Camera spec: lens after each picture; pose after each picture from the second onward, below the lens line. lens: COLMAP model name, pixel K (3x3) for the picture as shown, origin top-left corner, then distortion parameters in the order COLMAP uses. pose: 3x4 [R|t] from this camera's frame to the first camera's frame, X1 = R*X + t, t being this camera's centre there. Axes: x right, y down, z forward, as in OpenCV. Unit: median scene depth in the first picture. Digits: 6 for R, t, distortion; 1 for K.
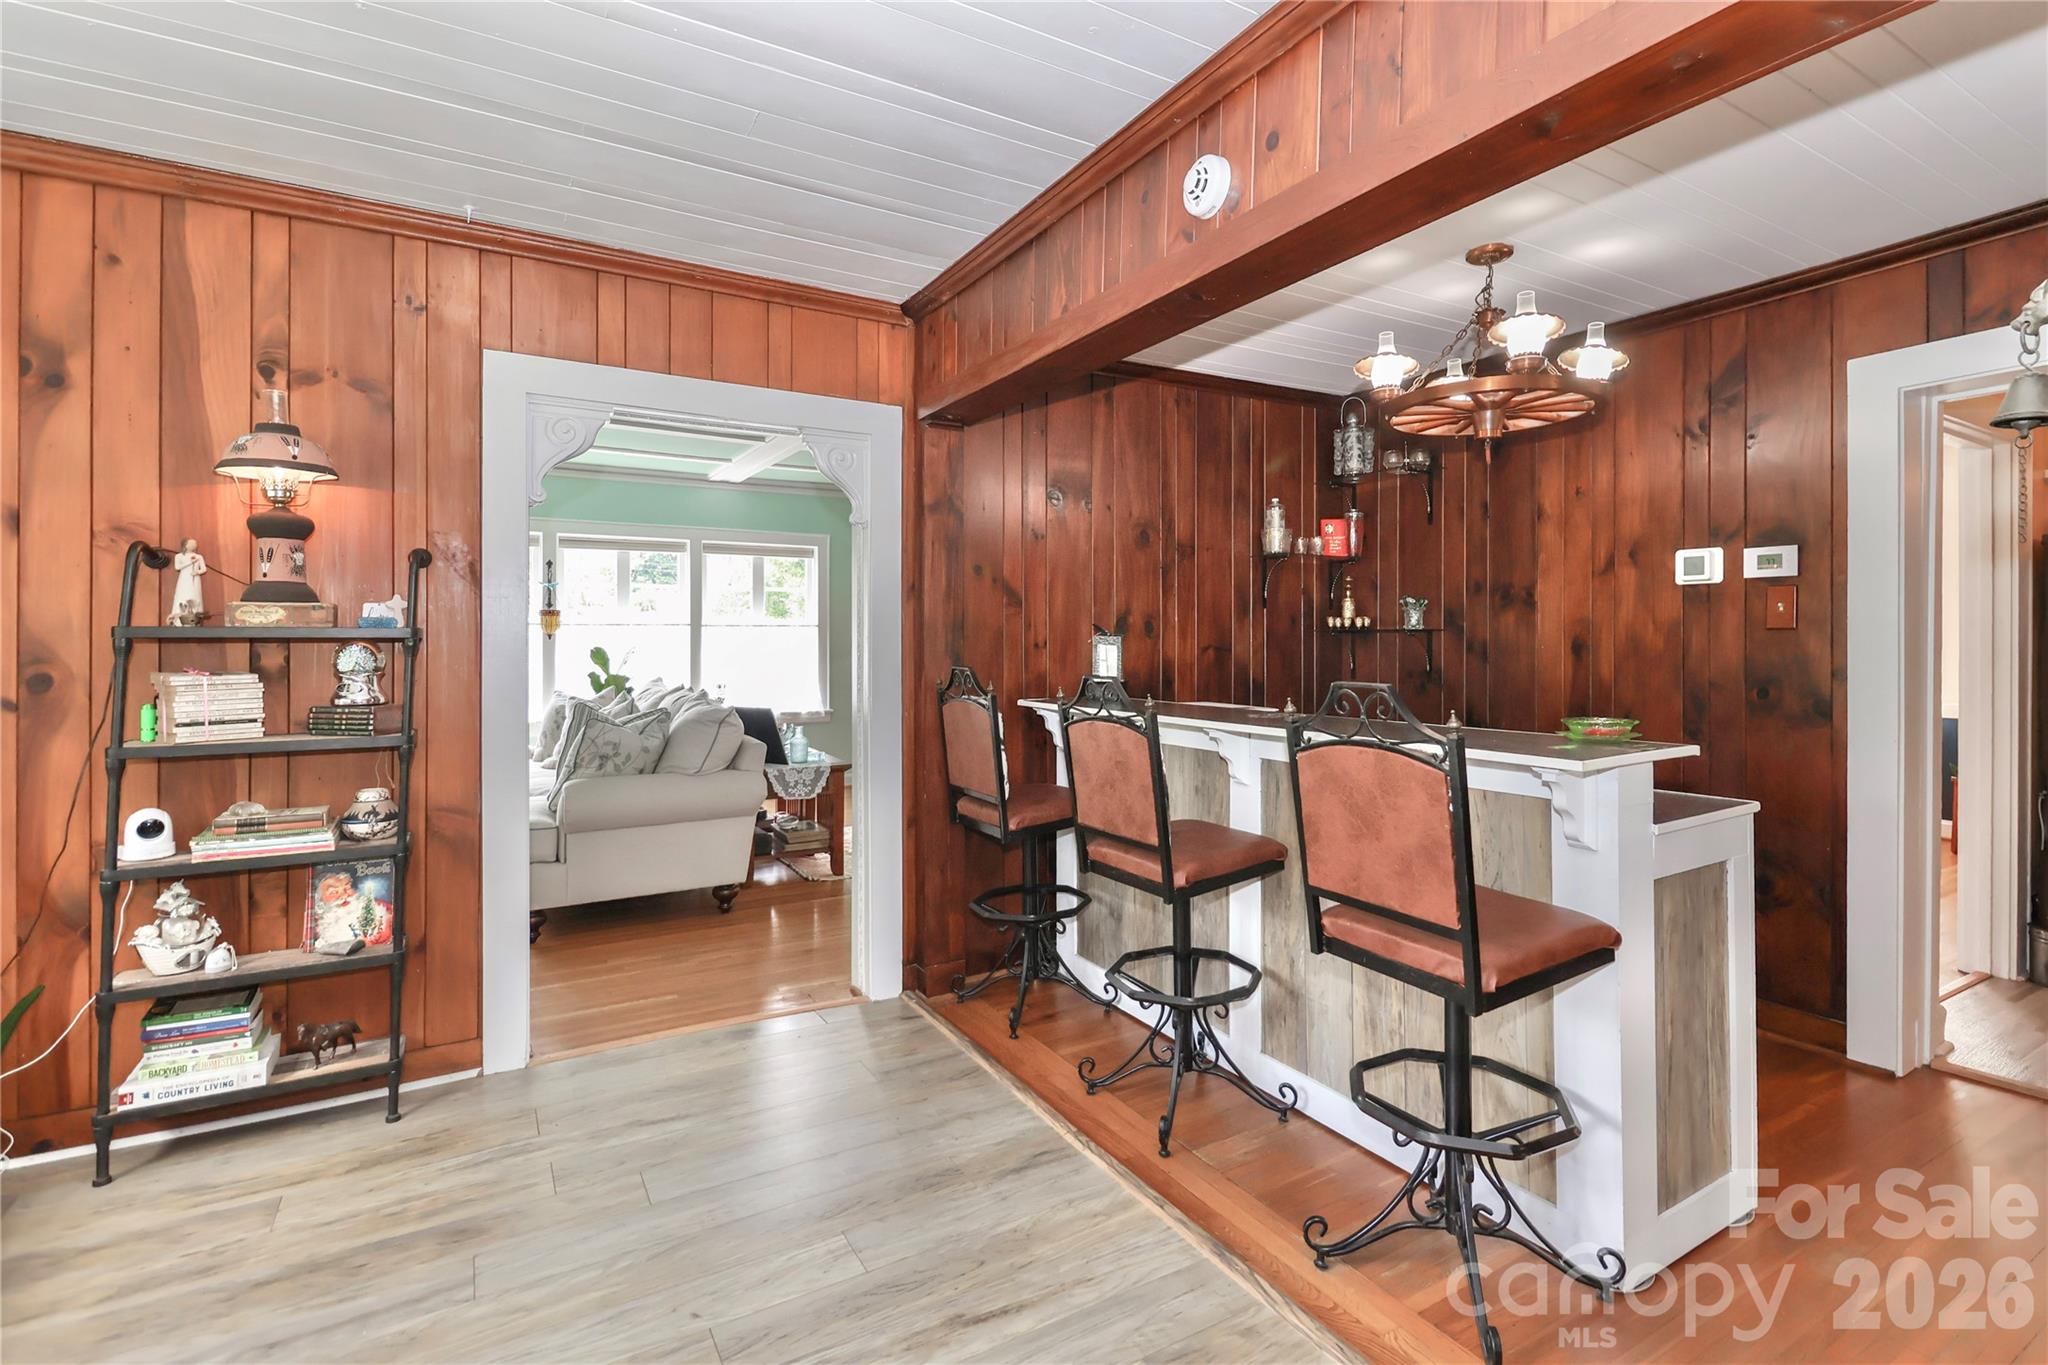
lens RADIAL K [[966.6, 0, 1058.0], [0, 966.6, 642.4], [0, 0, 1]] dist [0.007028, -0.007865]
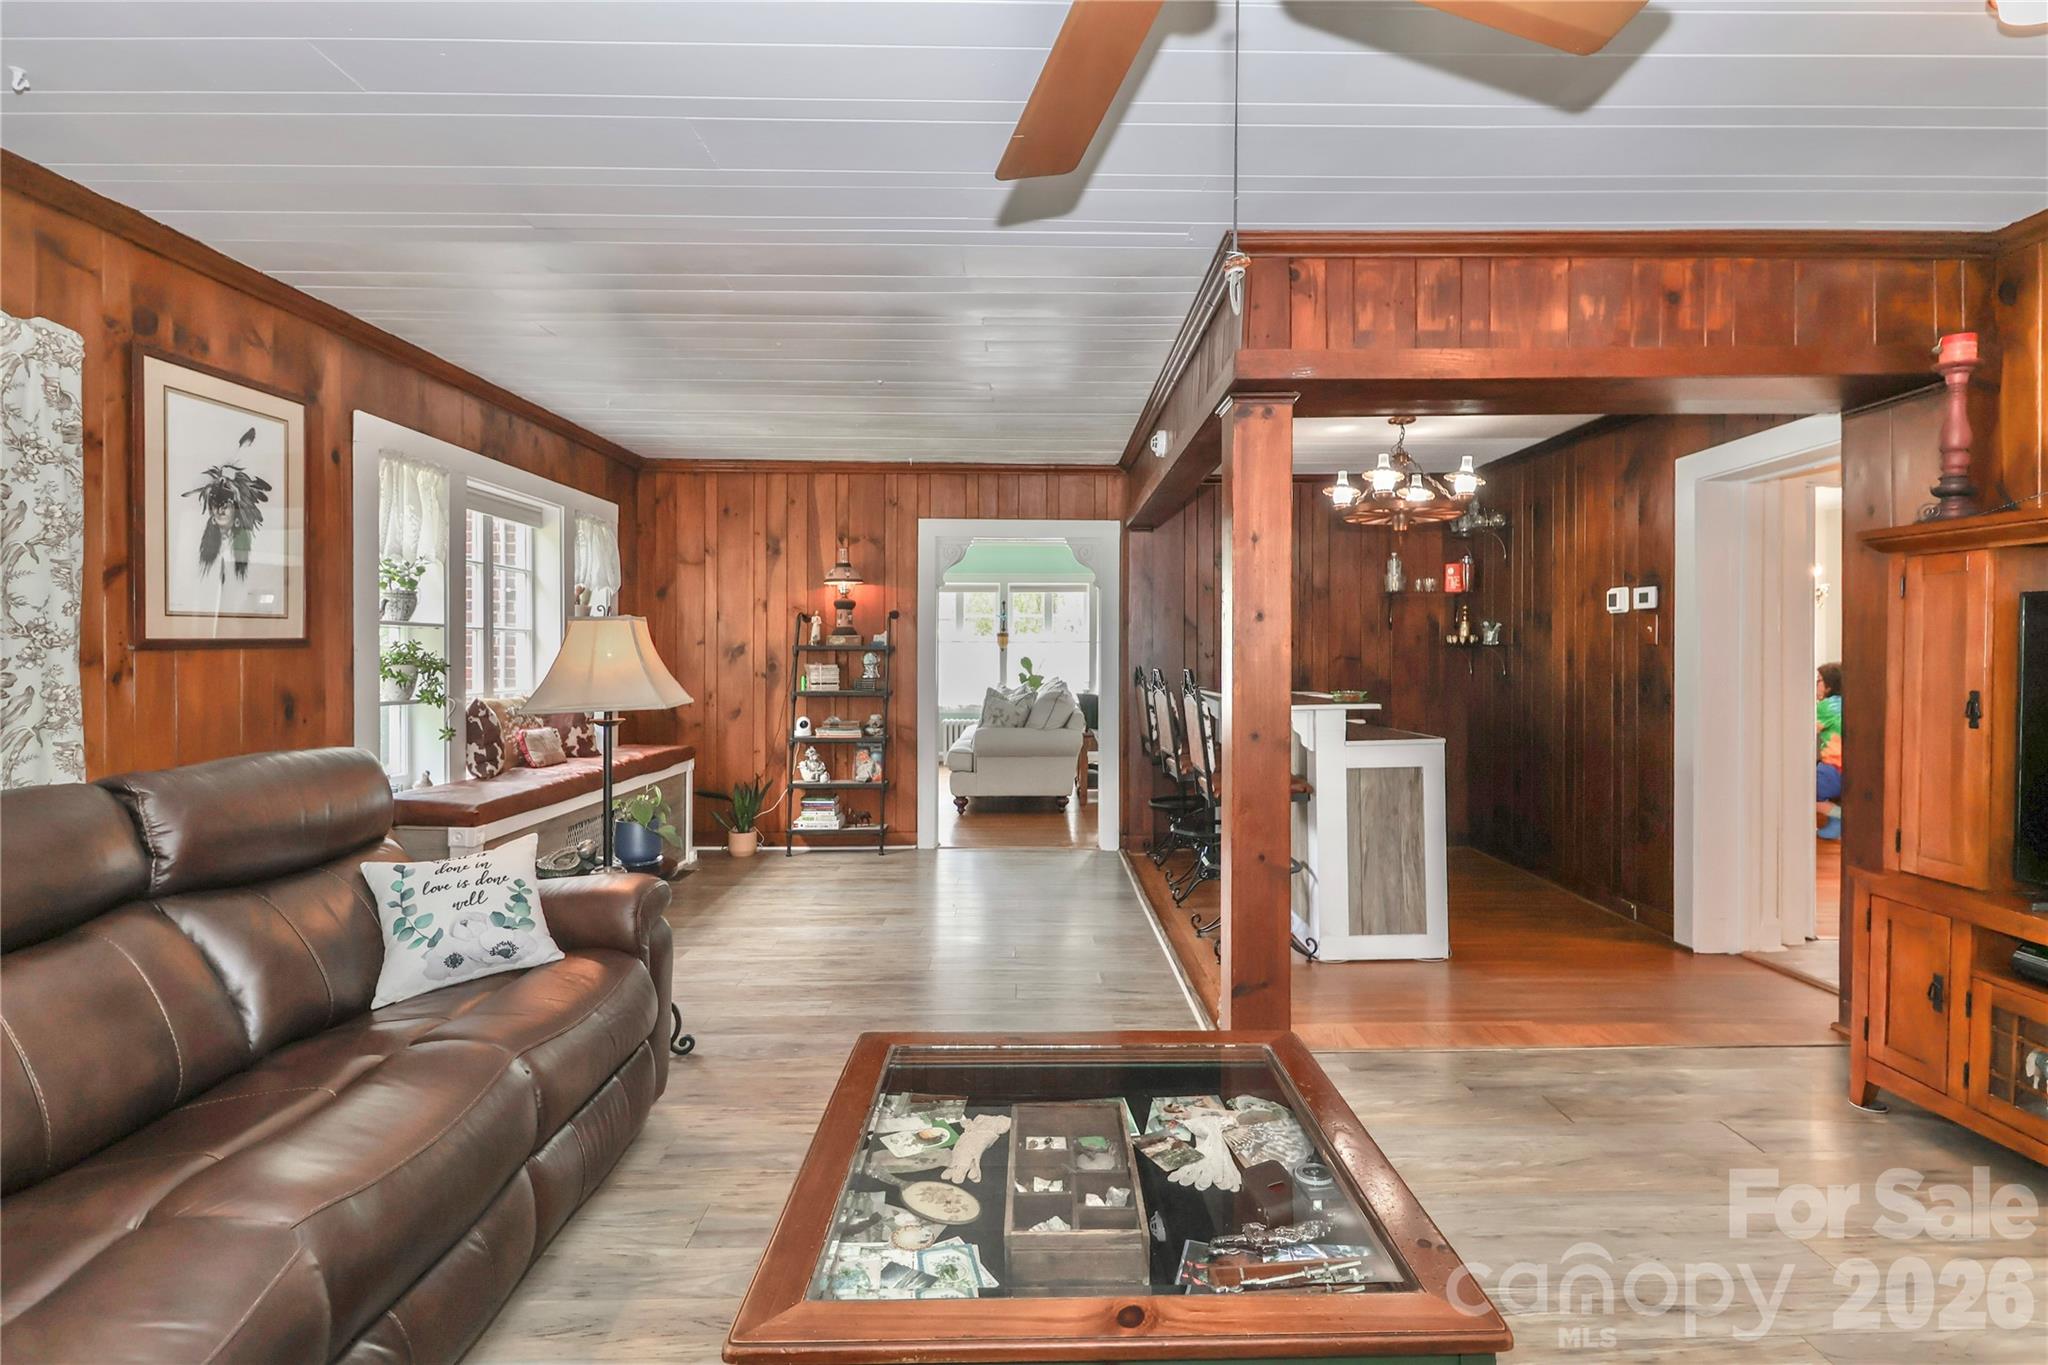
lens RADIAL K [[966.6, 0, 1039.8], [0, 966.6, 661.4], [0, 0, 1]] dist [0.007028, -0.007865]
pose [[0.864977, 0.006672, -0.501767, 0.815978], [-0.004007, 0.999972, 0.006389, 0.006771], [0.501795, -0.003515, 0.864979, -0.830995]]
